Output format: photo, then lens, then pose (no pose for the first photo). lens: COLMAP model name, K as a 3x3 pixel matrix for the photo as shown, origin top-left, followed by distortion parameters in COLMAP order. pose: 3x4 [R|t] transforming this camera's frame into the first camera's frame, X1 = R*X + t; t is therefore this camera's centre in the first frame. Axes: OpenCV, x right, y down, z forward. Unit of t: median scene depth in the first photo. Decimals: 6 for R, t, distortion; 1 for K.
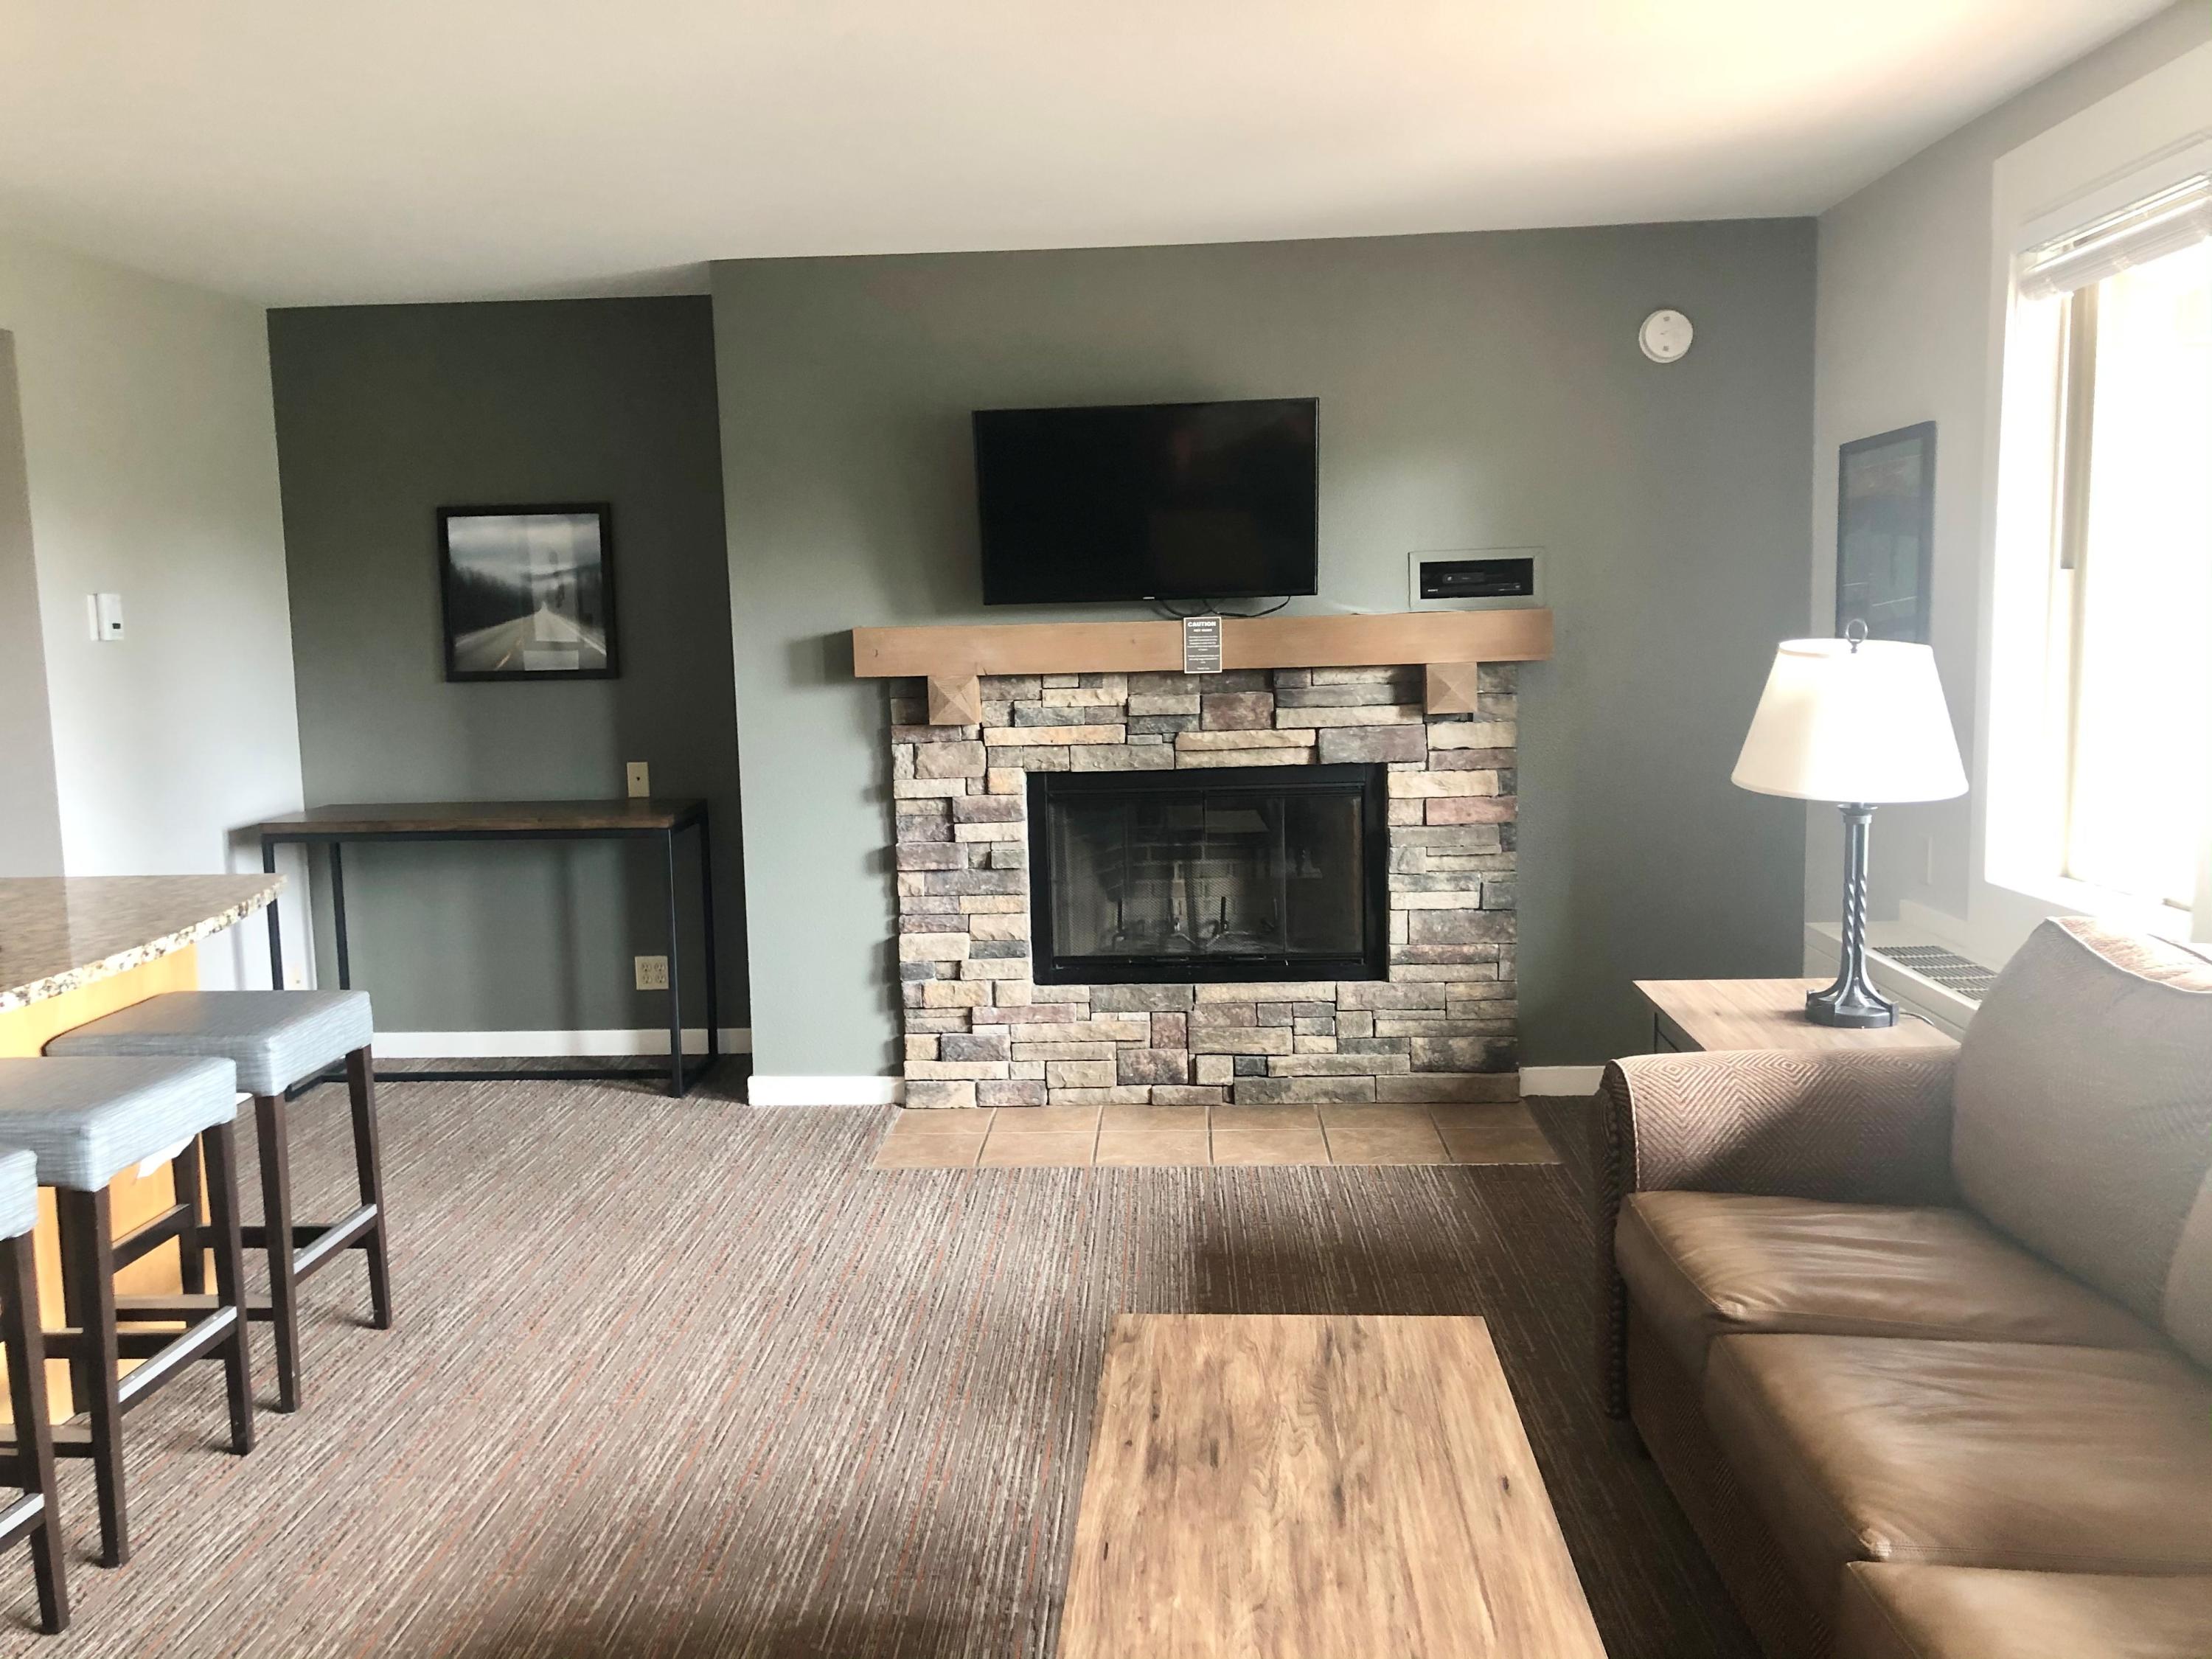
lens RADIAL K [[1782.5, 0, 1106.0], [0, 1782.5, 829.5], [0, 0, 1]] dist [0.062636, 0.002772]
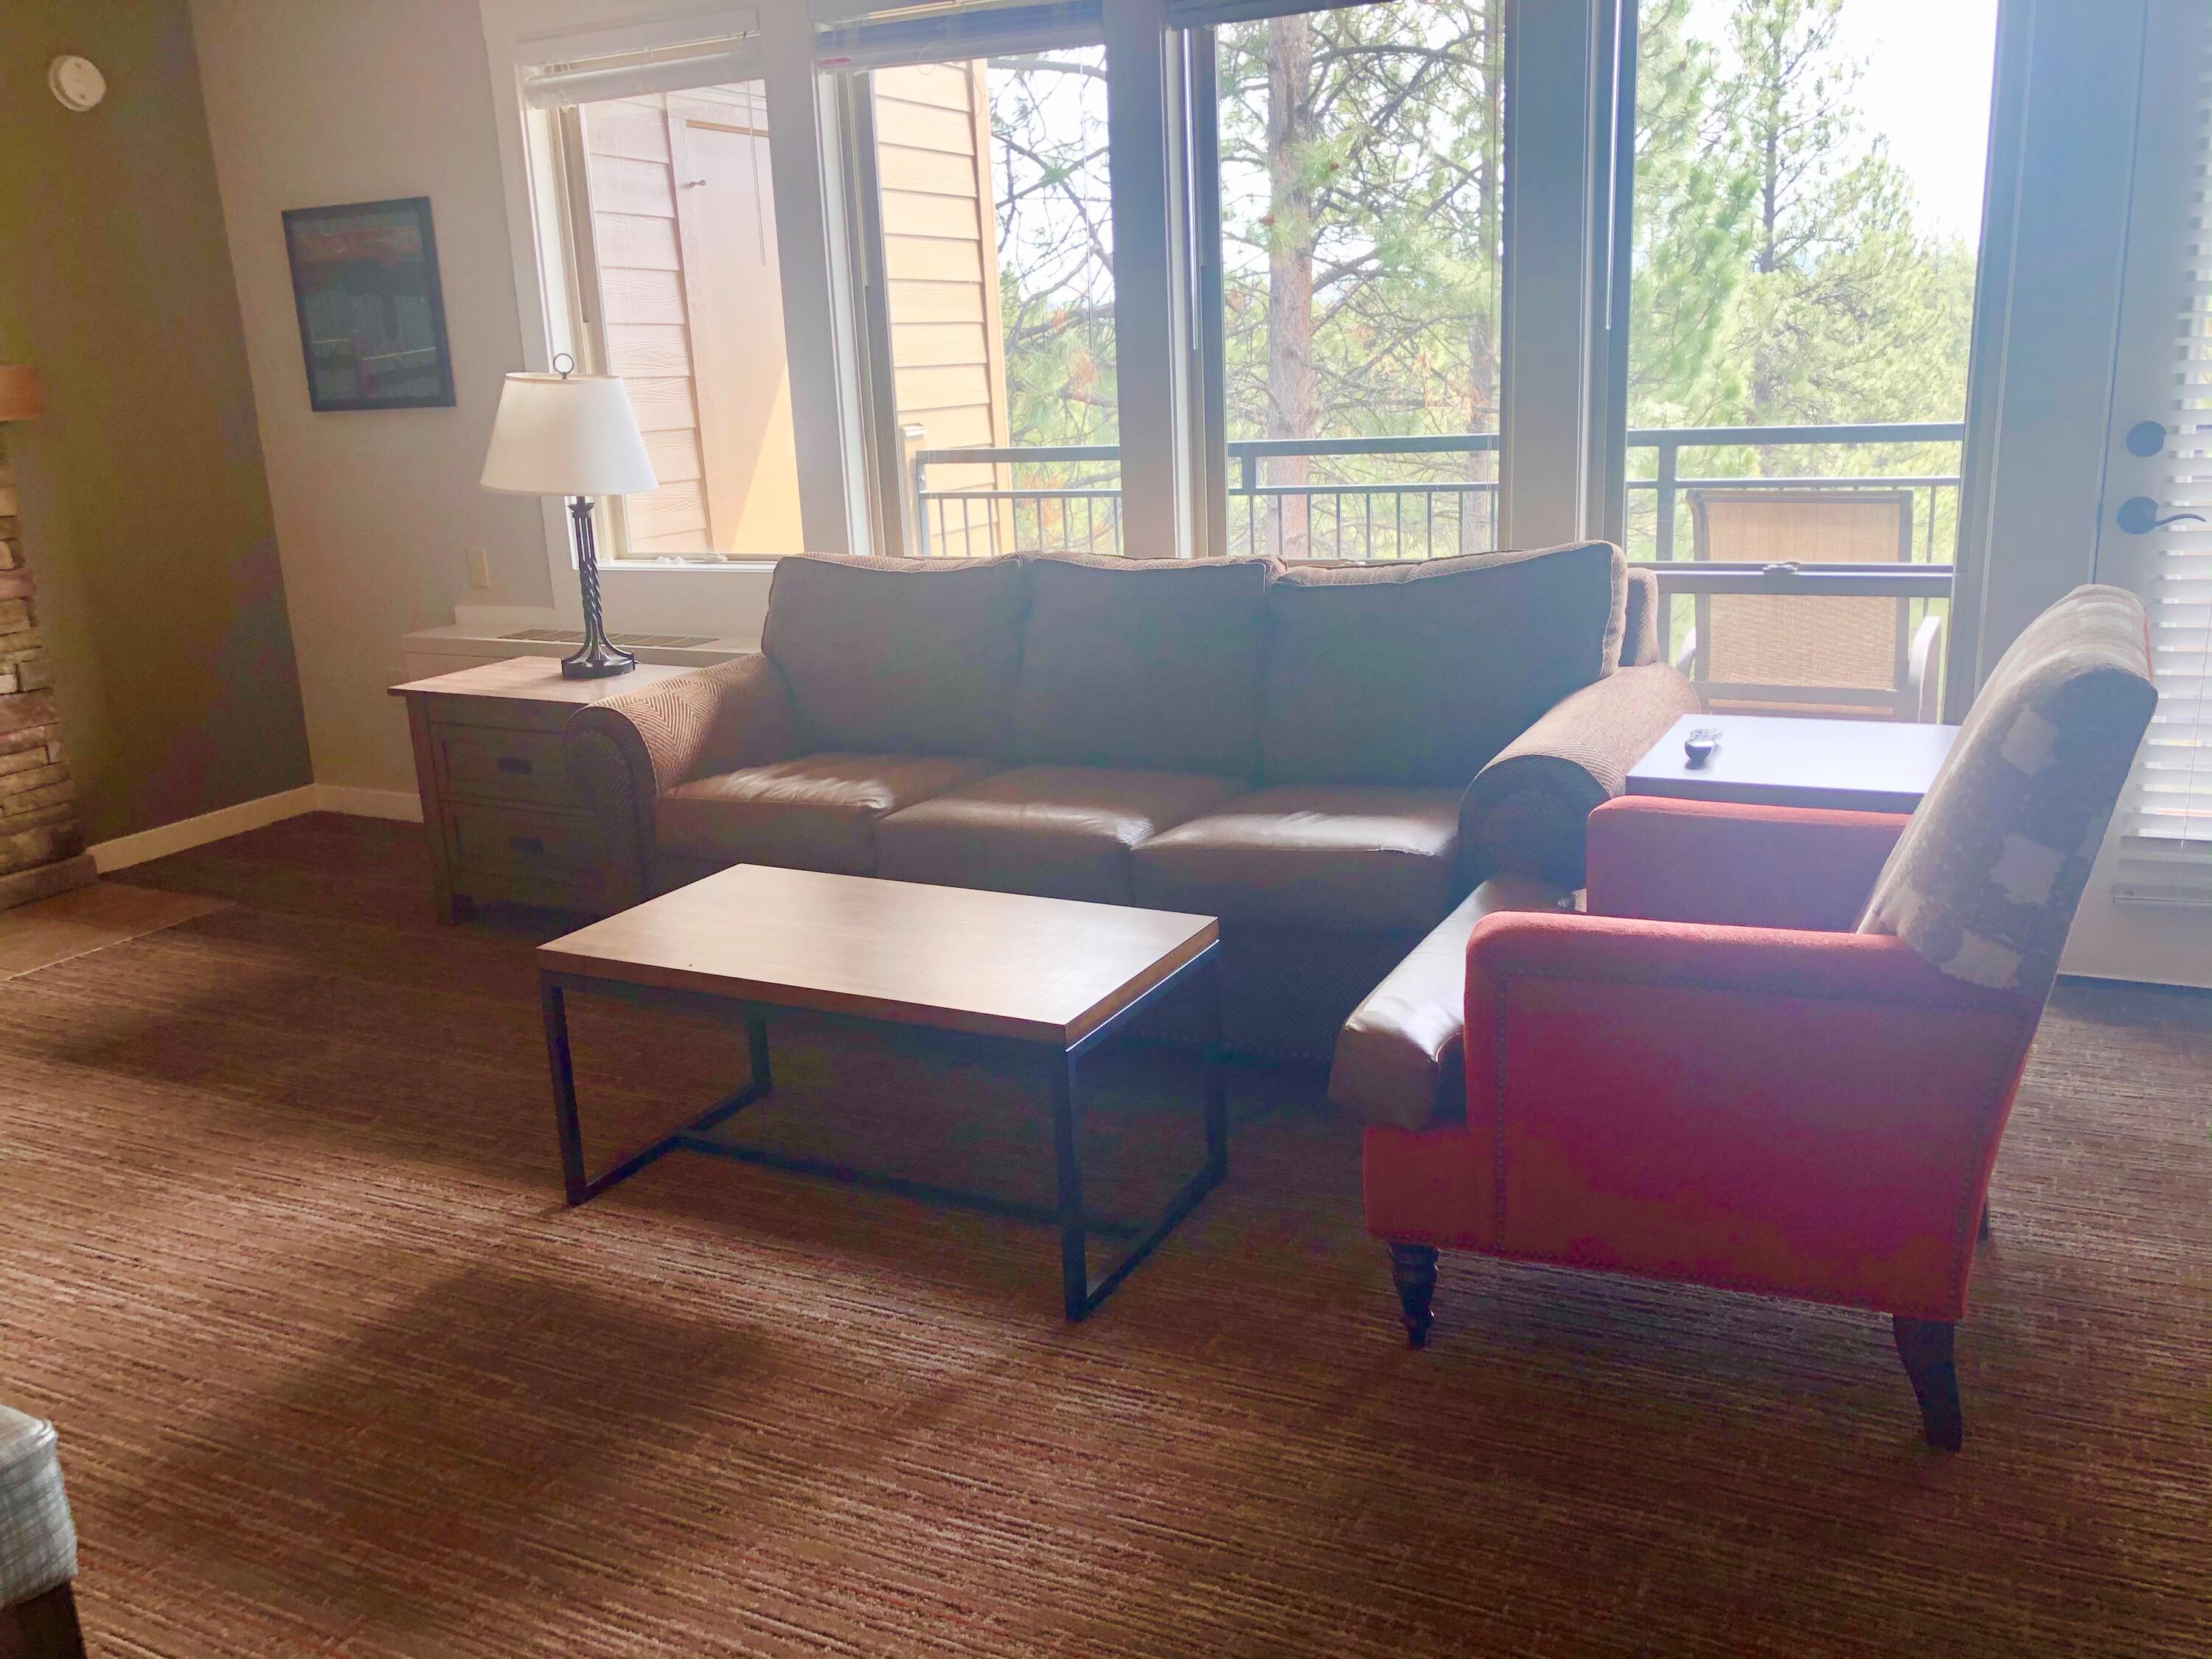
lens RADIAL K [[1830.3, 0, 1106.0], [0, 1830.3, 829.5], [0, 0, 1]] dist [-0.001269, 0.000355]
pose [[0.412091, -0.230097, 0.881610, -0.422658], [0.135981, 0.972282, 0.190201, 0.009531], [-0.900939, 0.041502, 0.431957, 0.073267]]
